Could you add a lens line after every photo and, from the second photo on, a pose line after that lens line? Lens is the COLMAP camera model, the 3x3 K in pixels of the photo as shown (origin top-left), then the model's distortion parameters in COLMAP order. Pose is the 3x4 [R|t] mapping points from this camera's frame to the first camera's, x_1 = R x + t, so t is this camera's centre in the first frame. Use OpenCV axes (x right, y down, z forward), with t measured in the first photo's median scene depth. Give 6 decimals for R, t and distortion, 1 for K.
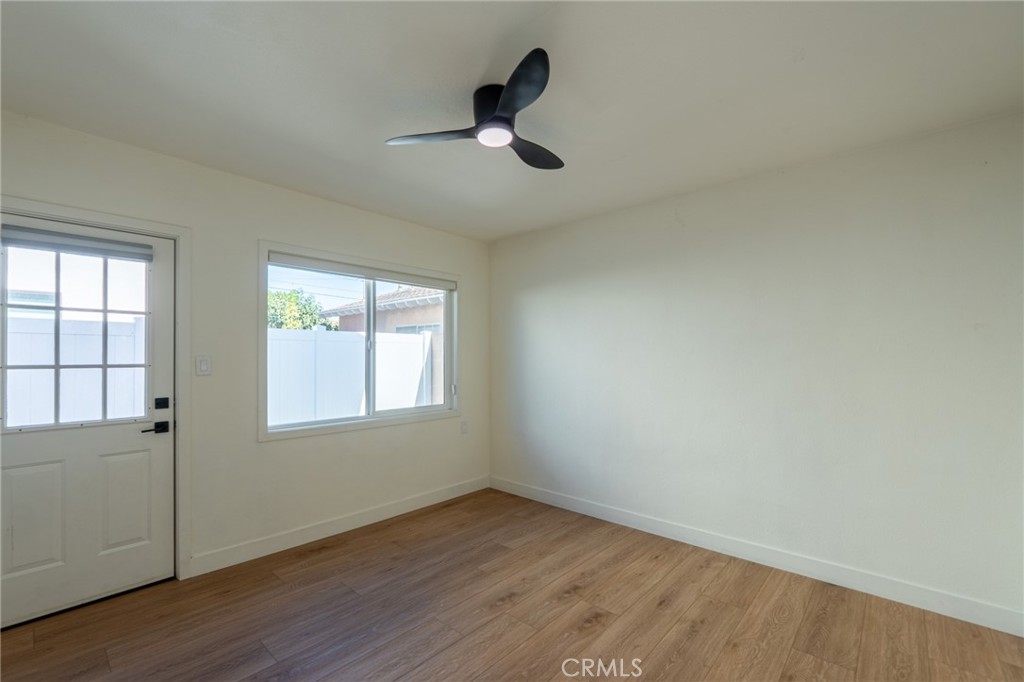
lens RADIAL K [[434.6, 0, 491.9], [0, 434.6, 332.9], [0, 0, 1]] dist [-0.003115, -0.000532]
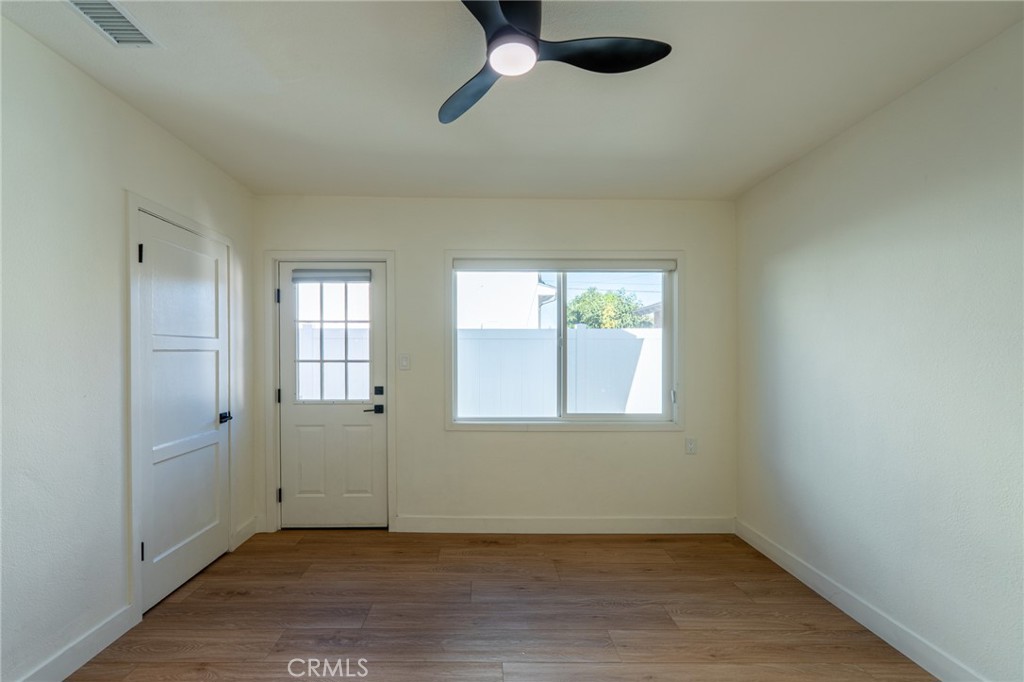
lens RADIAL K [[432.0, 0, 501.5], [0, 432.0, 341.0], [0, 0, 1]] dist [-0.002247, -0.000657]
pose [[0.695718, -0.020334, -0.718028, 0.410615], [0.036677, 0.999301, 0.007238, 0.019238], [0.717378, -0.031371, 0.695977, 0.368169]]
